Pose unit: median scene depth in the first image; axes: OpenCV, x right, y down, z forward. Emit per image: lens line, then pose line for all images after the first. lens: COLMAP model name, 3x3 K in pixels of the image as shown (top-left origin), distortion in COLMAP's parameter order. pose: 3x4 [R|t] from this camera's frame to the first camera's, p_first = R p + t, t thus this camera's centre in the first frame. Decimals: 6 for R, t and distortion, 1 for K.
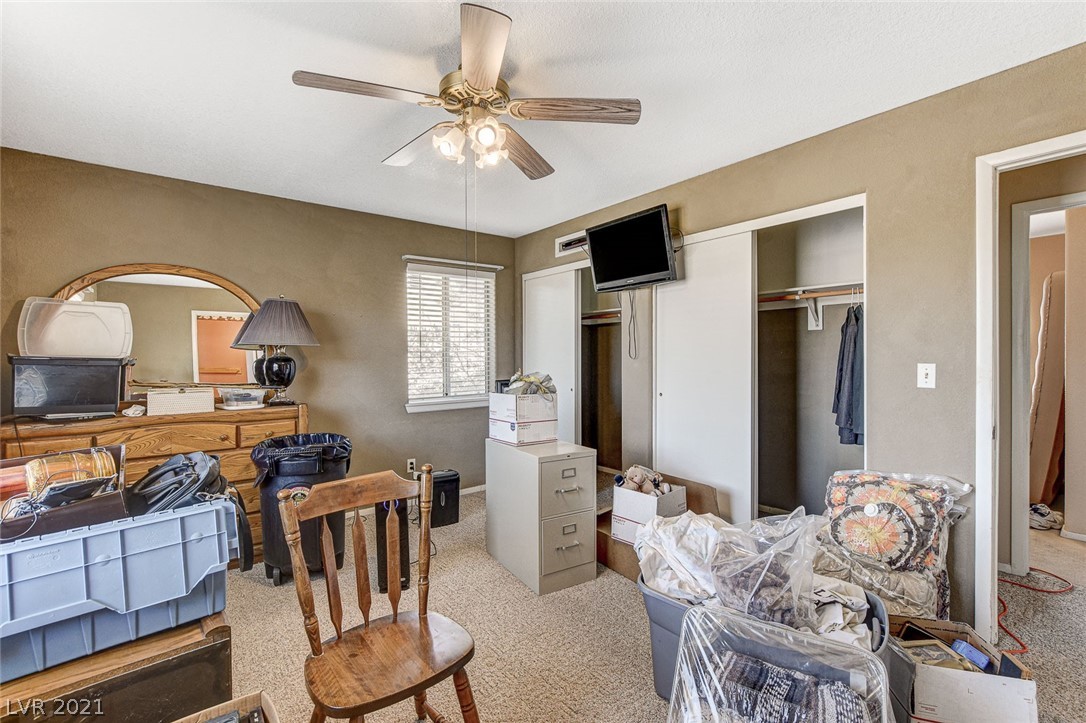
lens RADIAL K [[476.5, 0, 543.0], [0, 476.5, 361.5], [0, 0, 1]] dist [-0.016270, 0.000547]
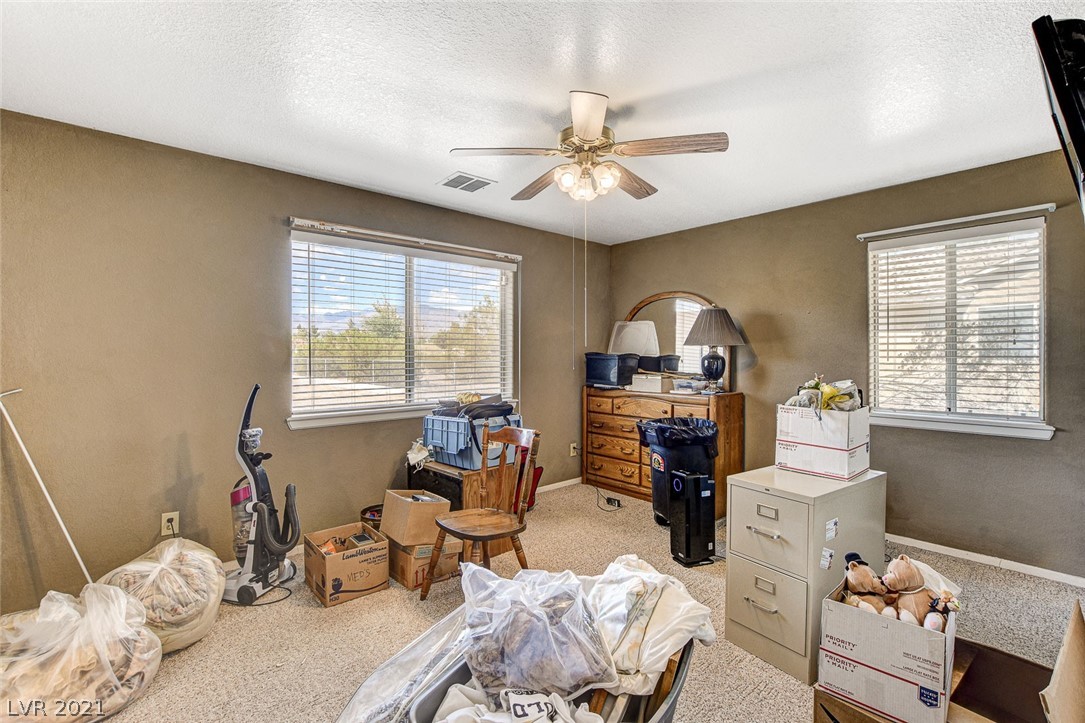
lens RADIAL K [[476.1, 0, 542.5], [0, 476.1, 361.5], [0, 0, 1]] dist [-0.016270, 0.000547]
pose [[0.056413, 0.024370, -0.998110, 0.785286], [-0.009132, 0.999673, 0.023892, -0.021931], [0.998366, 0.007766, 0.056617, 0.594564]]
